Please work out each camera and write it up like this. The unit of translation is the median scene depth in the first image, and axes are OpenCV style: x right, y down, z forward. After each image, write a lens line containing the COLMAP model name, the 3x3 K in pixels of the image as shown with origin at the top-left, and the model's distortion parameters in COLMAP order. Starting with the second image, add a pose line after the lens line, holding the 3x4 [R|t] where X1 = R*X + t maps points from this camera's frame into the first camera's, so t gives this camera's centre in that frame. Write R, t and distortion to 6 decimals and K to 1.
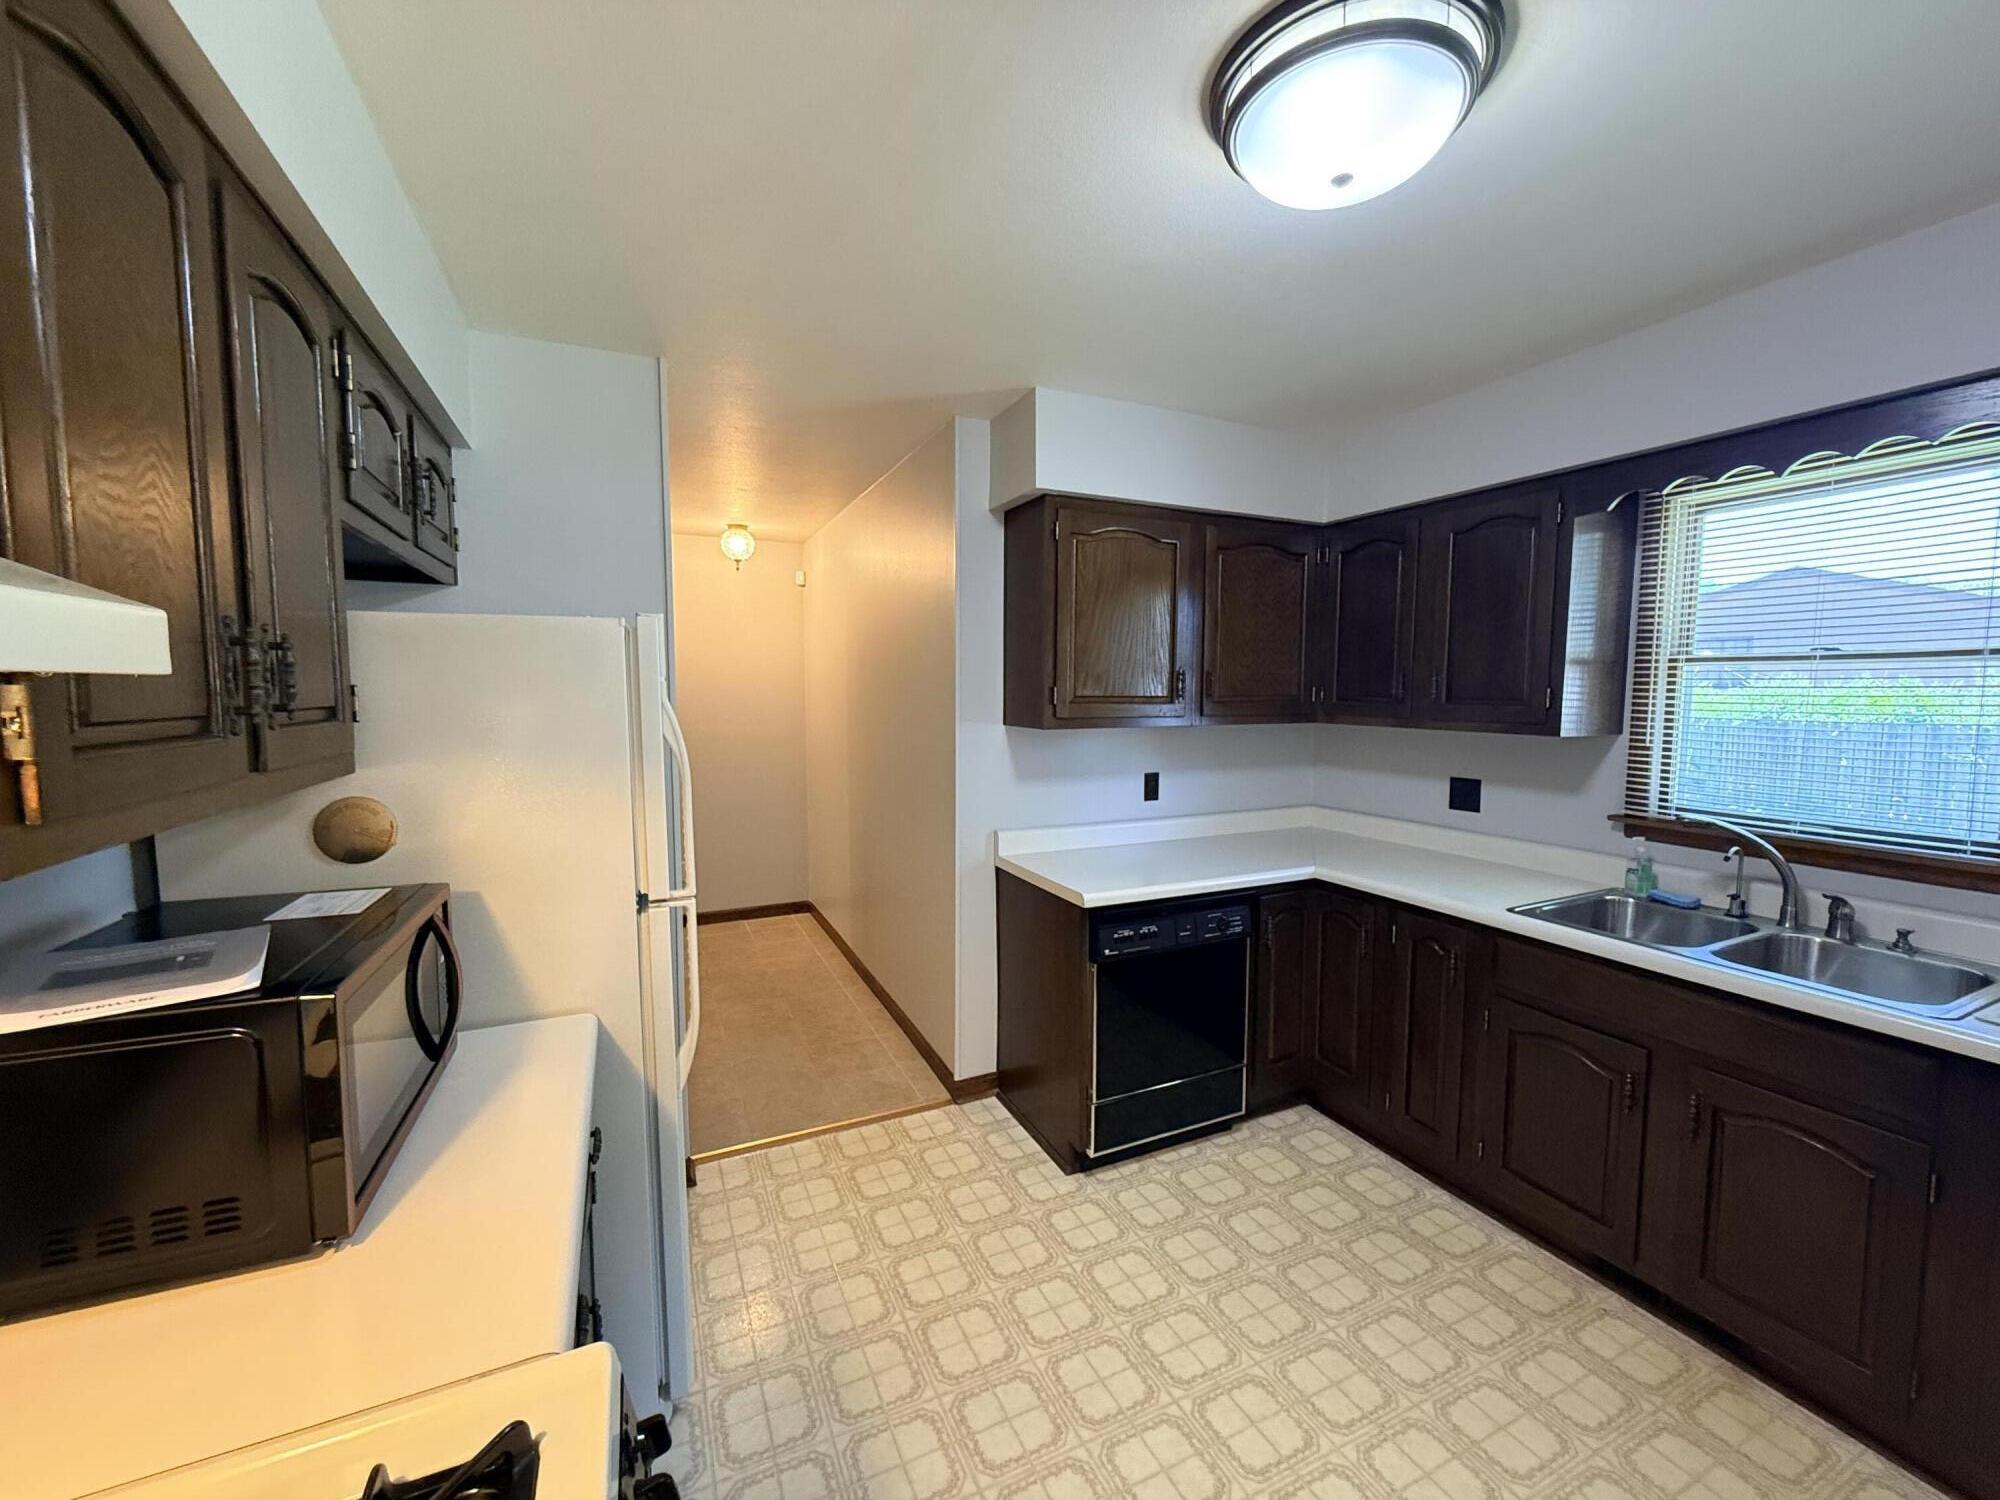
lens RADIAL K [[790.1, 0, 1002.2], [0, 790.1, 754.2], [0, 0, 1]] dist [-0.002391, 0.000633]
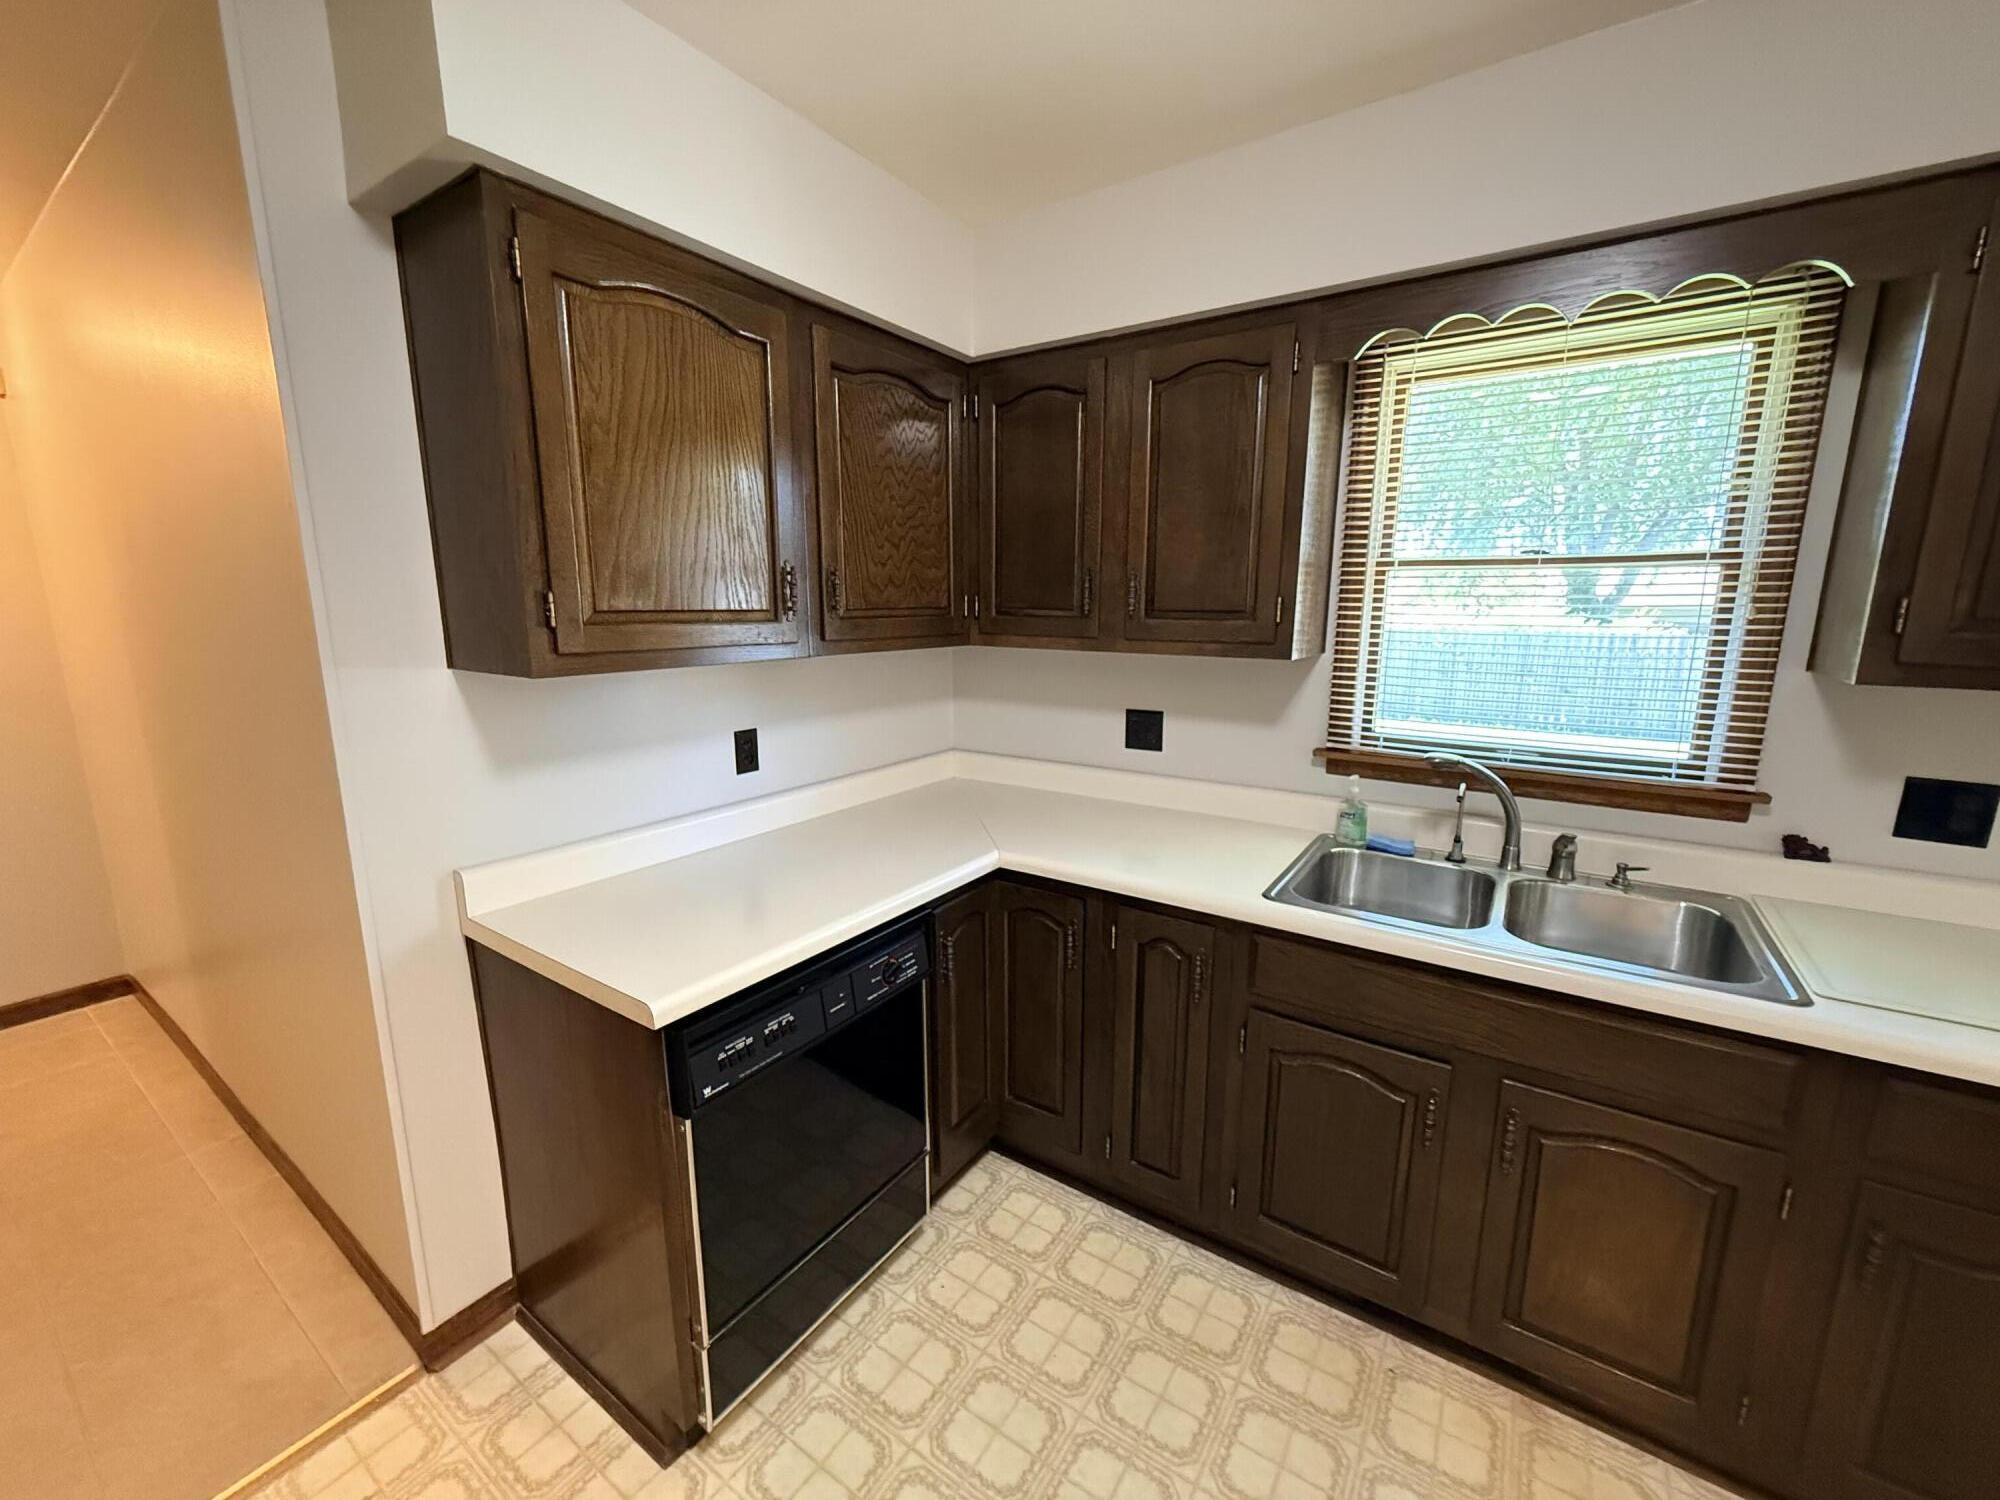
lens RADIAL K [[790.1, 0, 1002.5], [0, 790.1, 751.5], [0, 0, 1]] dist [-0.002391, 0.000633]
pose [[0.856368, -0.096011, 0.507361, 0.049640], [0.041906, 0.992243, 0.117035, -0.031584], [-0.514662, -0.078963, 0.853749, 0.418510]]
